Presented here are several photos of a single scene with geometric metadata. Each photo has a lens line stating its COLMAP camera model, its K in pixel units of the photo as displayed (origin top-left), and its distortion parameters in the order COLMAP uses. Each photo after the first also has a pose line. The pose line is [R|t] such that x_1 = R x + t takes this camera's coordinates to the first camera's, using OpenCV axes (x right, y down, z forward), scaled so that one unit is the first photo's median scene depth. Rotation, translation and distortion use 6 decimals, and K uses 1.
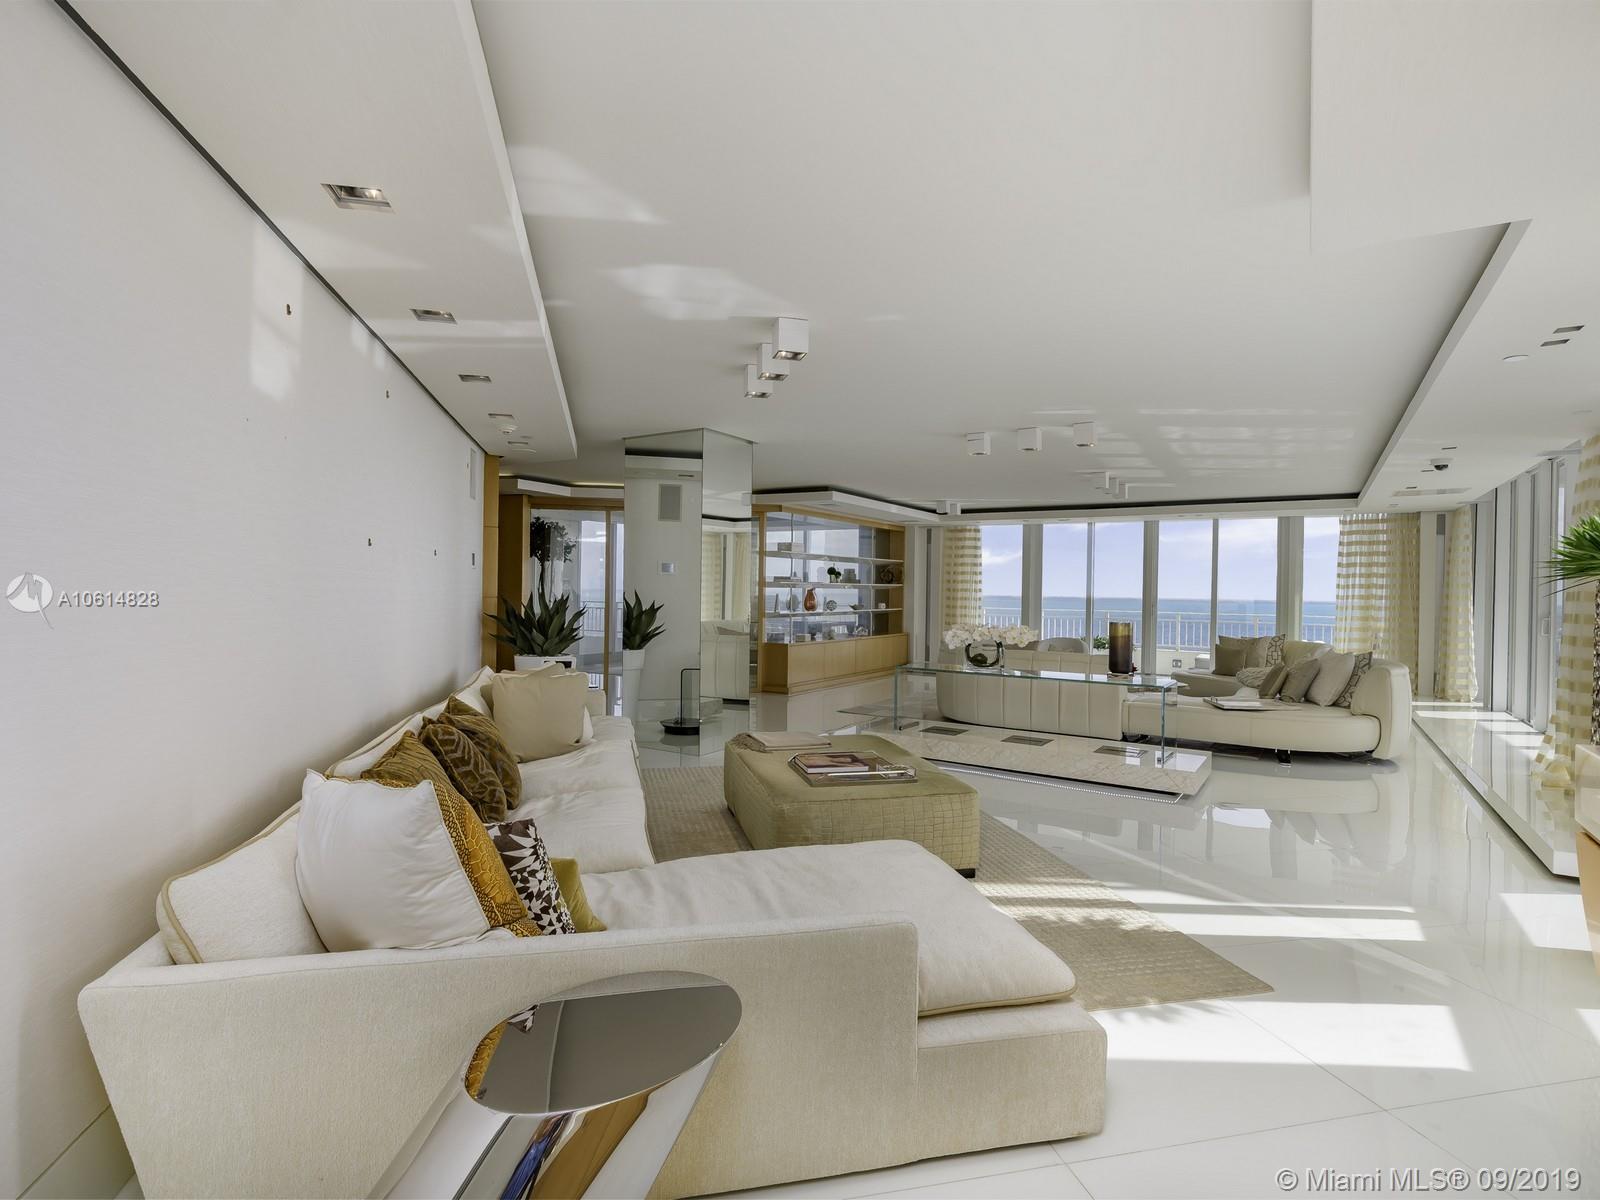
lens RADIAL K [[828.4, 0, 801.9], [0, 828.4, 586.2], [0, 0, 1]] dist [-0.000618, 0.000565]
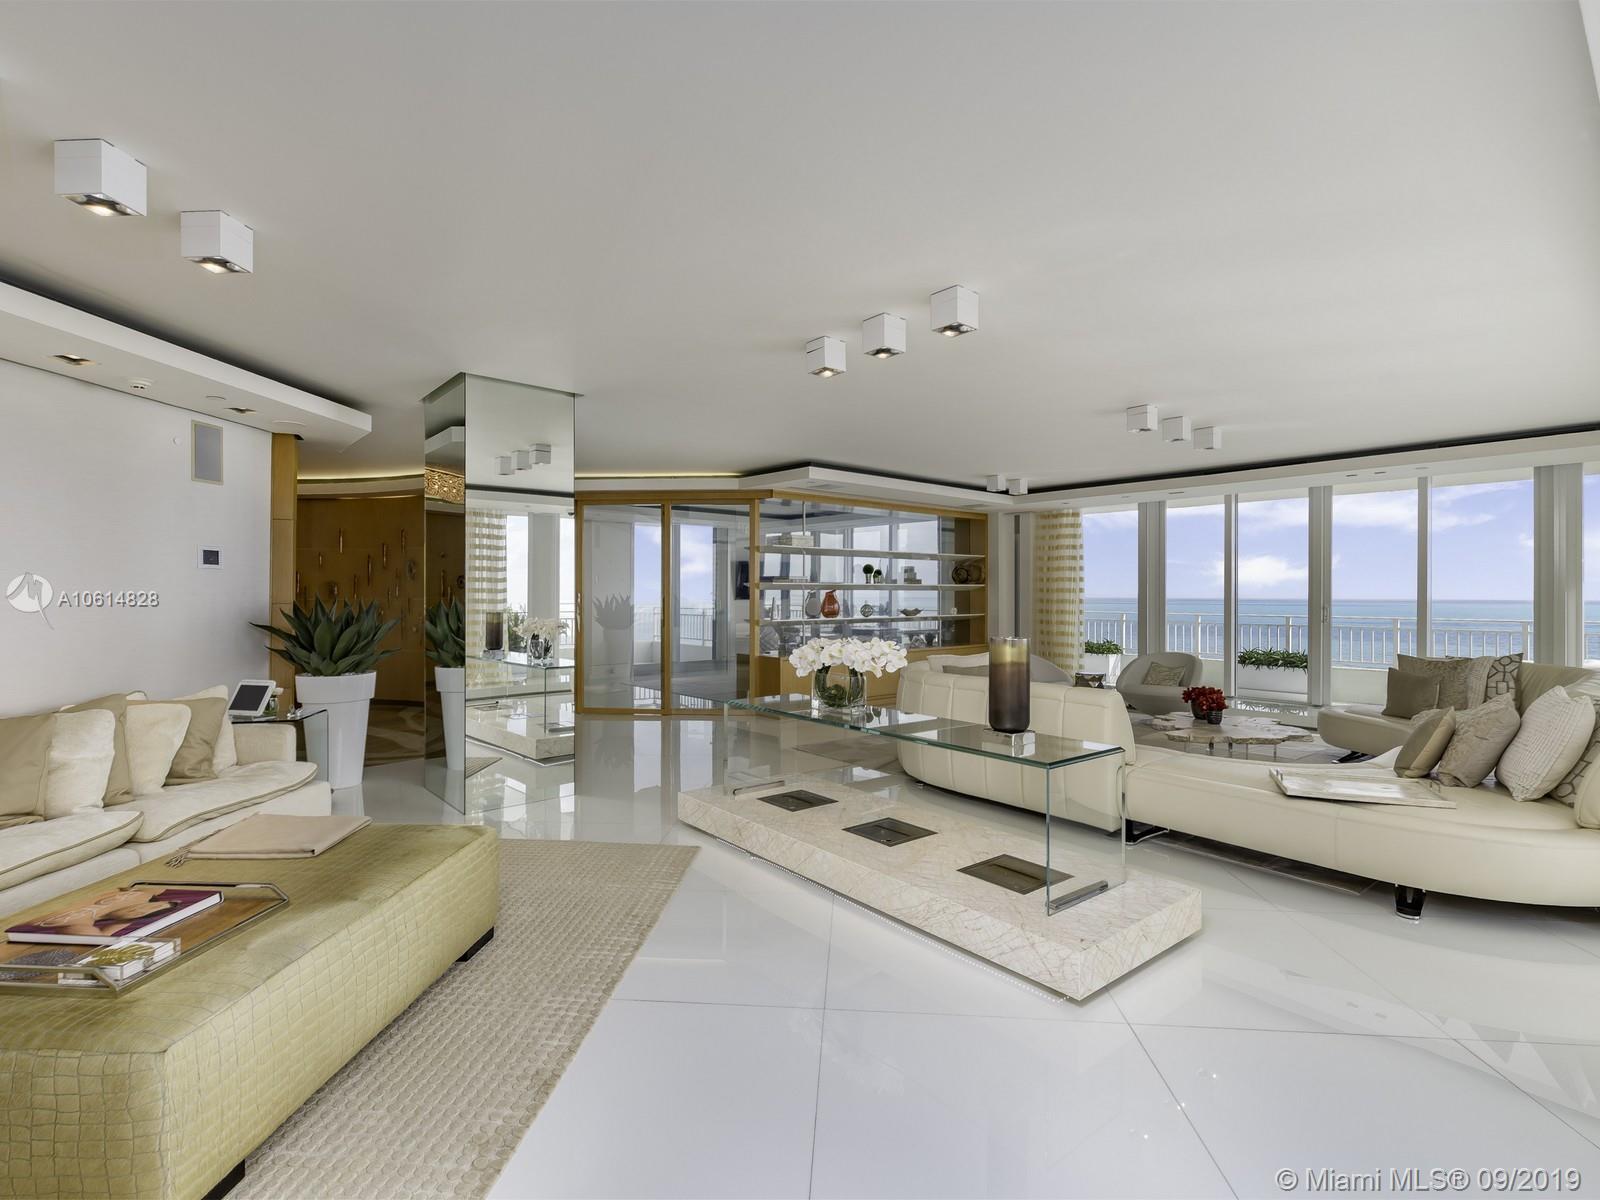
lens RADIAL K [[775.8, 0, 802.4], [0, 775.8, 593.6], [0, 0, 1]] dist [0.000311, -0.001873]
pose [[0.949908, -0.012562, -0.312276, 0.208151], [0.012812, 0.999917, -0.001251, 0.006153], [0.312266, -0.002813, 0.949991, 0.233200]]
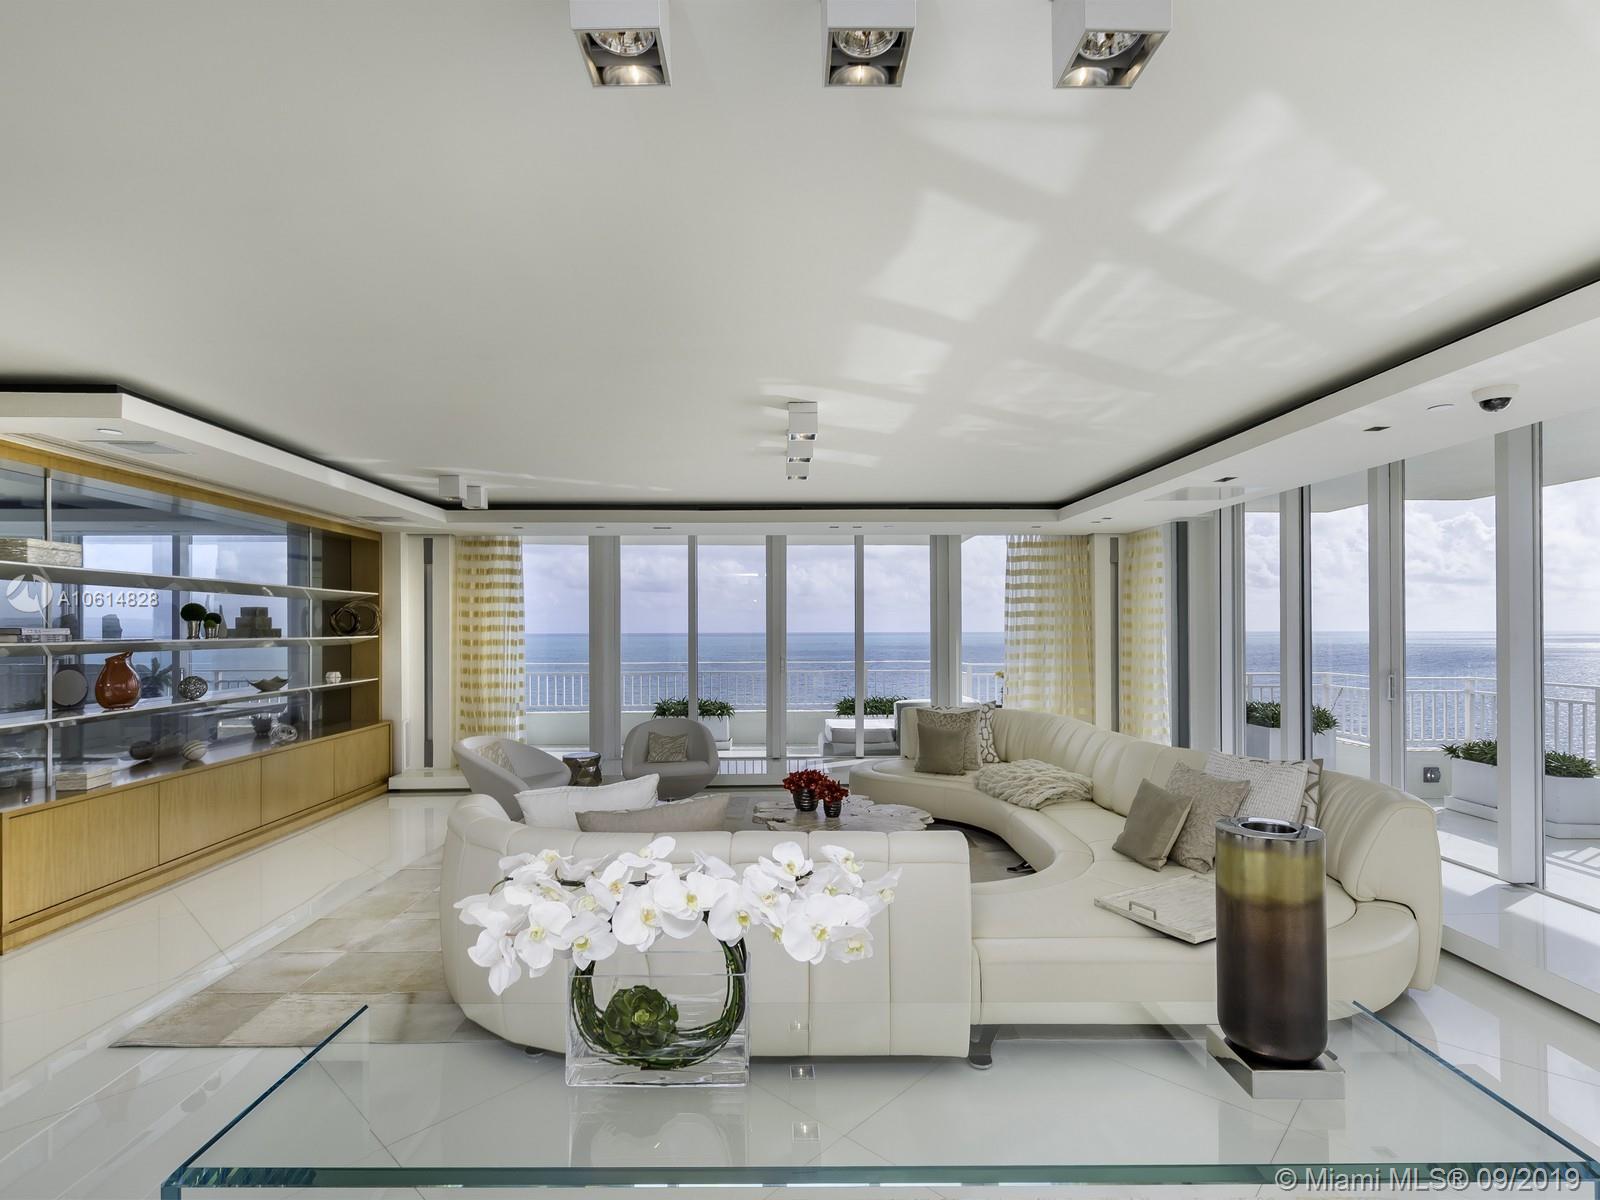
lens RADIAL K [[775.8, 0, 787.8], [0, 775.8, 628.1], [0, 0, 1]] dist [0.000311, -0.001873]
pose [[0.840280, -0.017636, 0.541866, 0.076299], [0.014712, 0.999844, 0.009728, -0.008598], [-0.541953, -0.000202, 0.840409, 0.445090]]
